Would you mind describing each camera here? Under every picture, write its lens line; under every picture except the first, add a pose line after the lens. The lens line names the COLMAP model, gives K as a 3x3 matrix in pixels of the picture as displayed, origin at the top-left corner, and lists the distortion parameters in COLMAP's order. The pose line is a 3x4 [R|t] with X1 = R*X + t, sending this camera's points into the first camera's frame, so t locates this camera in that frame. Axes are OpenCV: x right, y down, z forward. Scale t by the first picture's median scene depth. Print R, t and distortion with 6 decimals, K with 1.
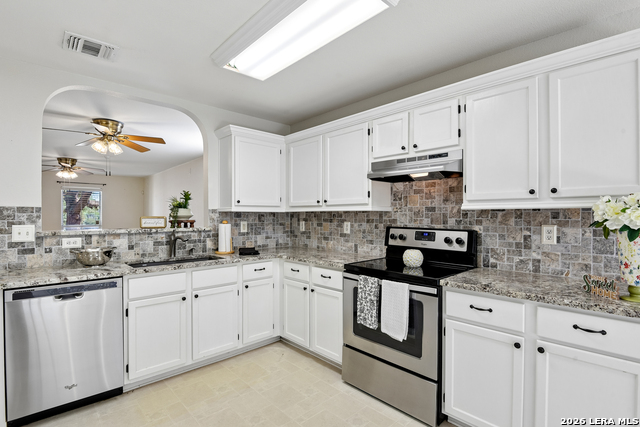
lens RADIAL K [[296.4, 0, 320.3], [0, 296.4, 215.6], [0, 0, 1]] dist [0.016155, -0.016269]
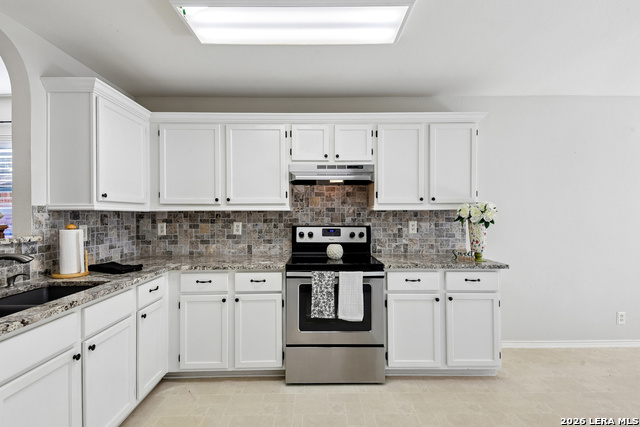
lens RADIAL K [[296.4, 0, 320.3], [0, 296.4, 215.6], [0, 0, 1]] dist [0.016155, -0.016269]
pose [[0.686220, -0.004653, 0.727379, -0.463220], [0.003938, 0.999989, 0.002682, -0.001428], [-0.727383, 0.001024, 0.686231, 0.194261]]
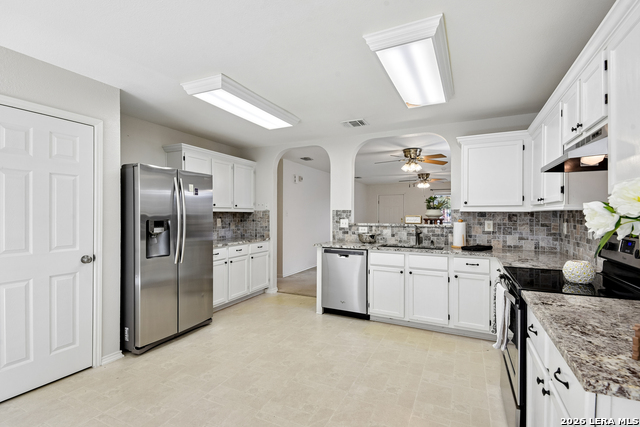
lens RADIAL K [[296.4, 0, 320.3], [0, 296.4, 215.6], [0, 0, 1]] dist [0.016155, -0.016269]
pose [[0.349779, 0.006465, -0.936810, 0.633163], [-0.001445, 0.999979, 0.006361, -0.005136], [0.936831, -0.000871, 0.349781, 0.097032]]
